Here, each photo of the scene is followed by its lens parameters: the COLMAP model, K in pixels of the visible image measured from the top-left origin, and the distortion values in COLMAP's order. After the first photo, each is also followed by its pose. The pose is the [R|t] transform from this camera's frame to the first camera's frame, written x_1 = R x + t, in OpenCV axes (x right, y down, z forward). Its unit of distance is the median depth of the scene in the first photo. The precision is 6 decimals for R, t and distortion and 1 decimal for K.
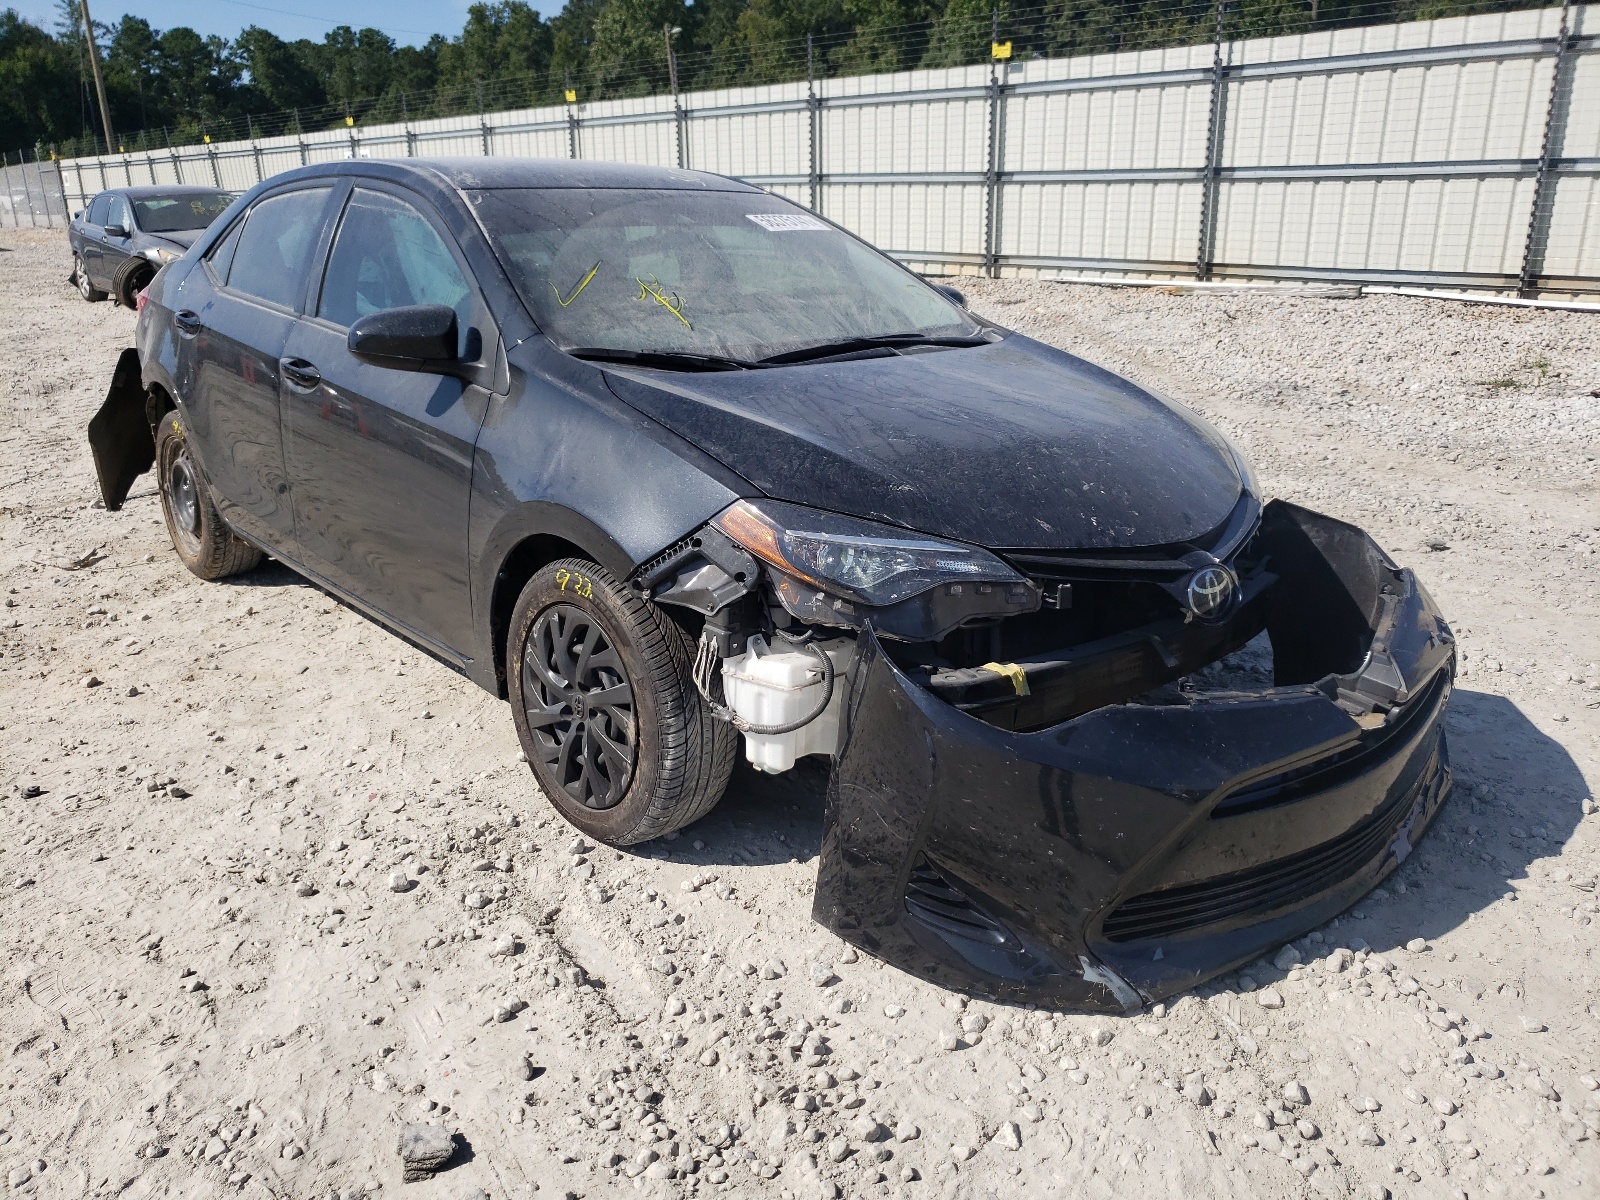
lens RADIAL K [[1204.4, 0, 800.0], [0, 1204.4, 600.0], [0, 0, 1]] dist [0.005786, 0.006390]
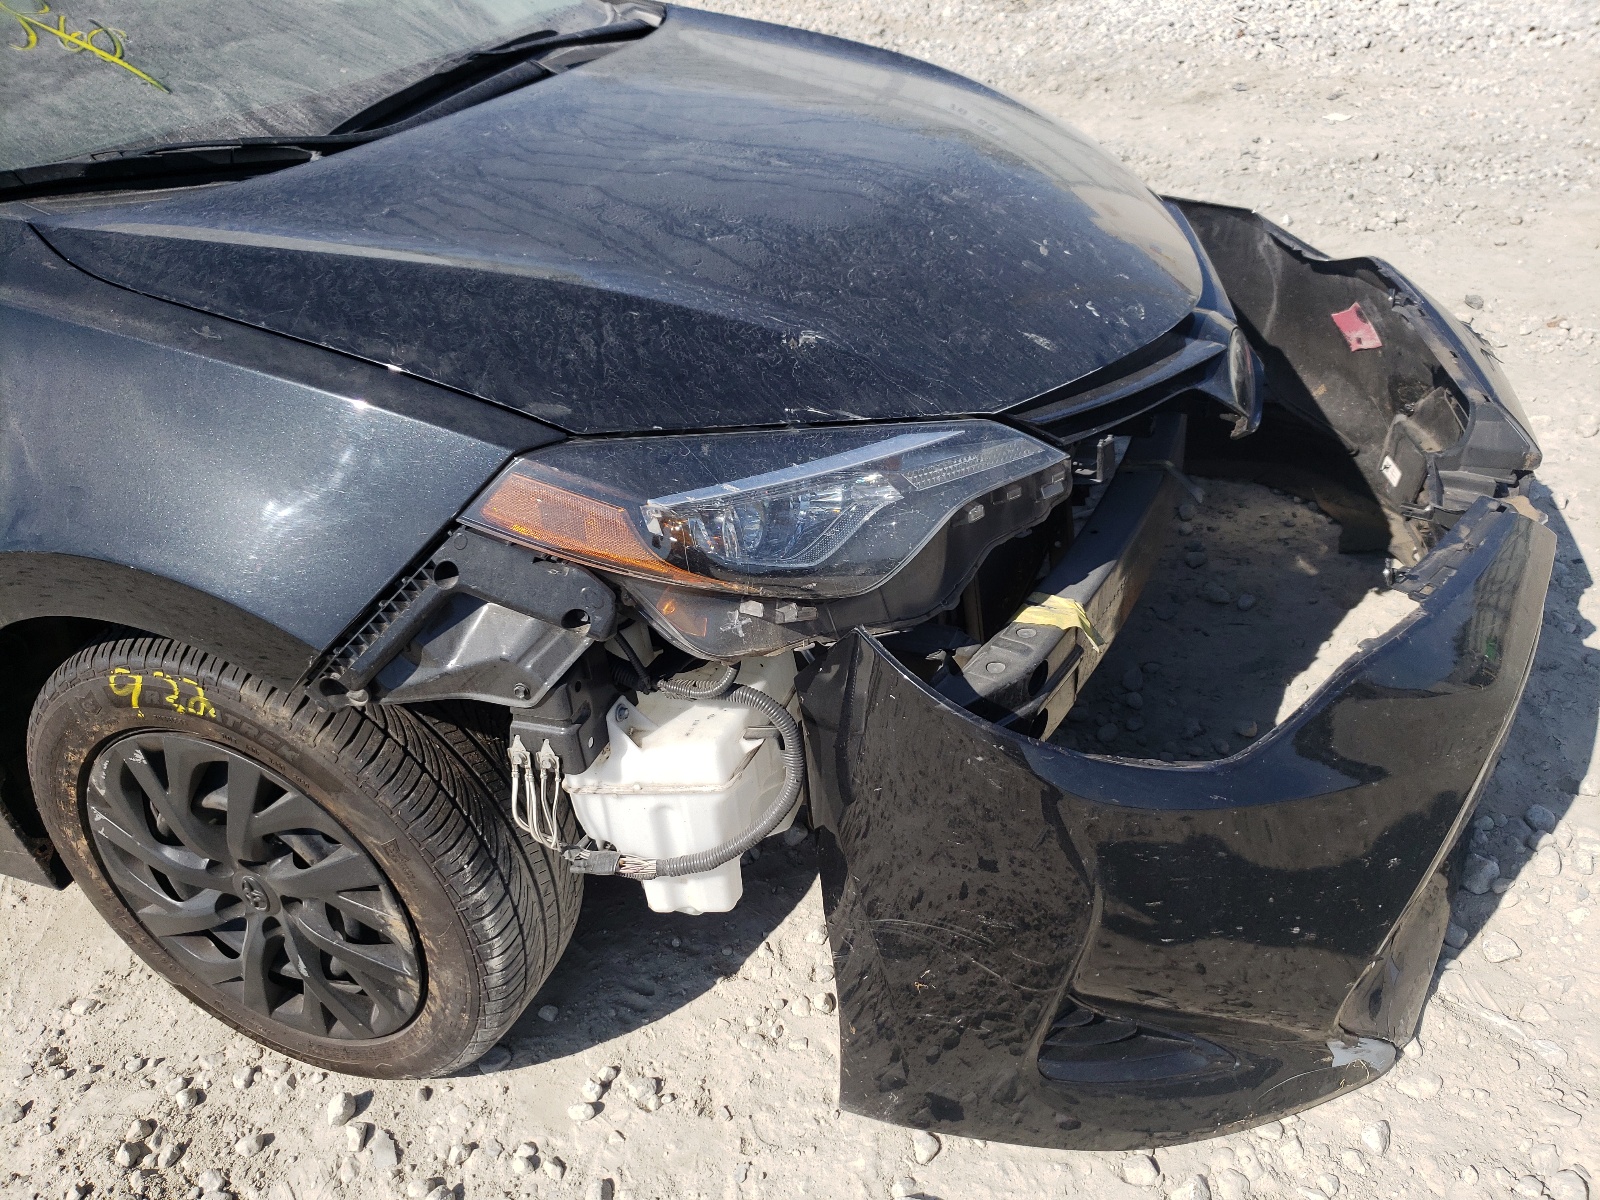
lens RADIAL K [[1214.8, 0, 799.6], [0, 1214.8, 644.9], [0, 0, 1]] dist [0.000583, 0.014606]
pose [[0.885161, -0.334389, 0.323533, -0.114718], [0.242581, 0.925023, 0.292380, -0.114129], [-0.397044, -0.180320, 0.899912, 0.476079]]
